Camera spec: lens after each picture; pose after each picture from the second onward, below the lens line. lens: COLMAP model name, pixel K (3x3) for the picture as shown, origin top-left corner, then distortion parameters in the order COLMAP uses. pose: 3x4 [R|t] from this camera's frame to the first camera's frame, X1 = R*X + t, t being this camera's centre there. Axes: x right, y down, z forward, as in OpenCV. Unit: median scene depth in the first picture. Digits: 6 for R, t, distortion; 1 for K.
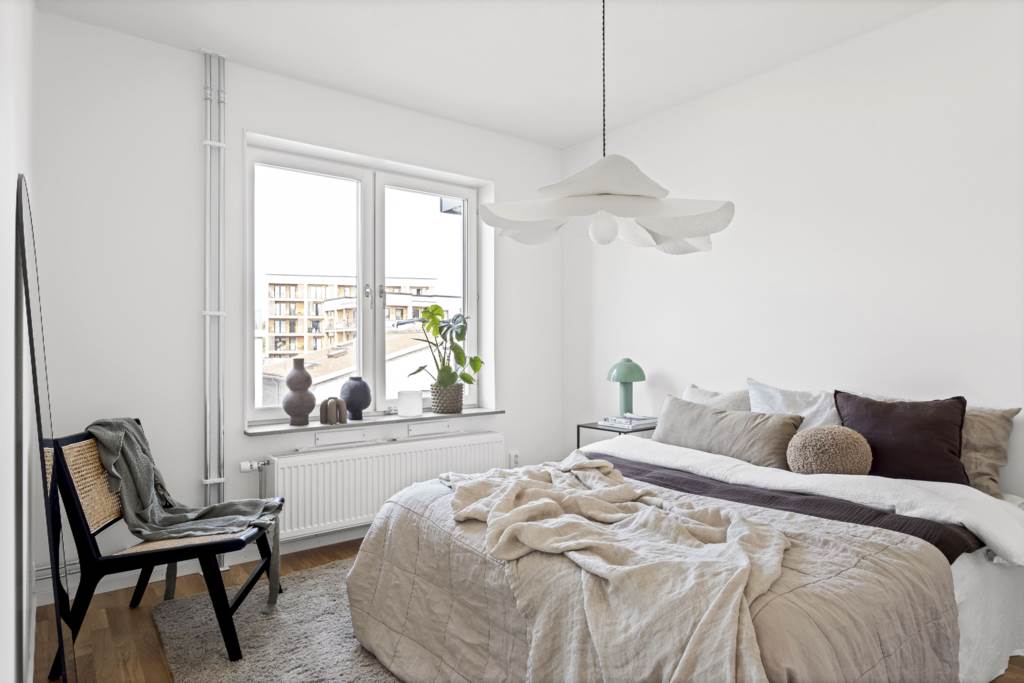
lens RADIAL K [[584.1, 0, 512.0], [0, 584.1, 341.5], [0, 0, 1]] dist [-0.003451, -0.001390]
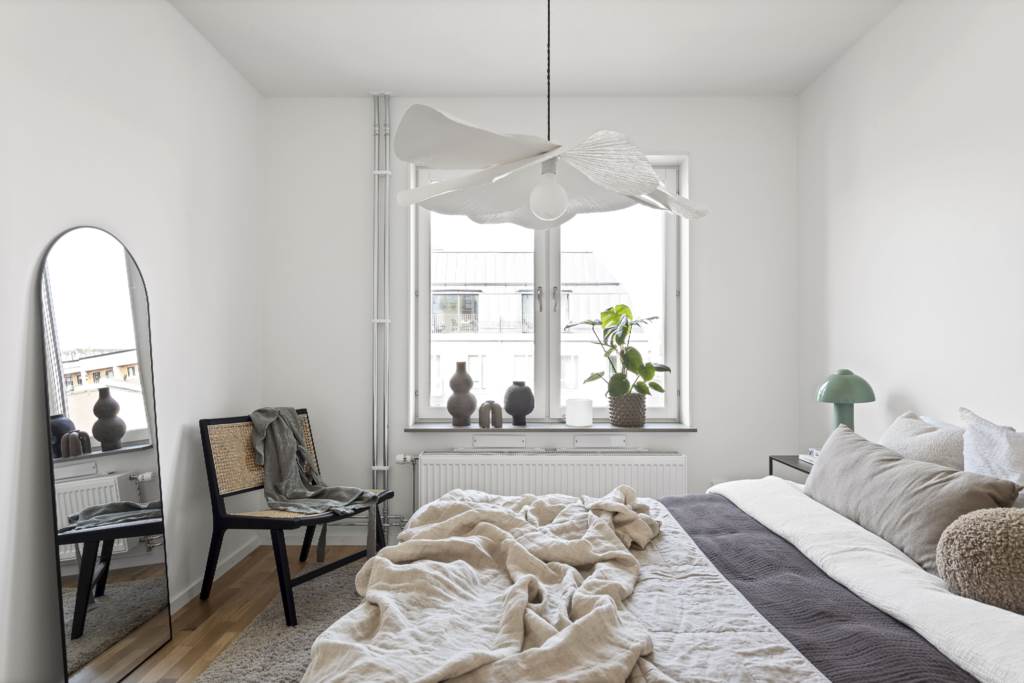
lens RADIAL K [[593.0, 0, 512.0], [0, 593.0, 341.5], [0, 0, 1]] dist [-0.000107, -0.000902]
pose [[0.786793, -0.005634, -0.617191, 0.360385], [0.001856, 0.999975, -0.006763, 0.000002], [0.617214, 0.004176, 0.786784, 0.219193]]
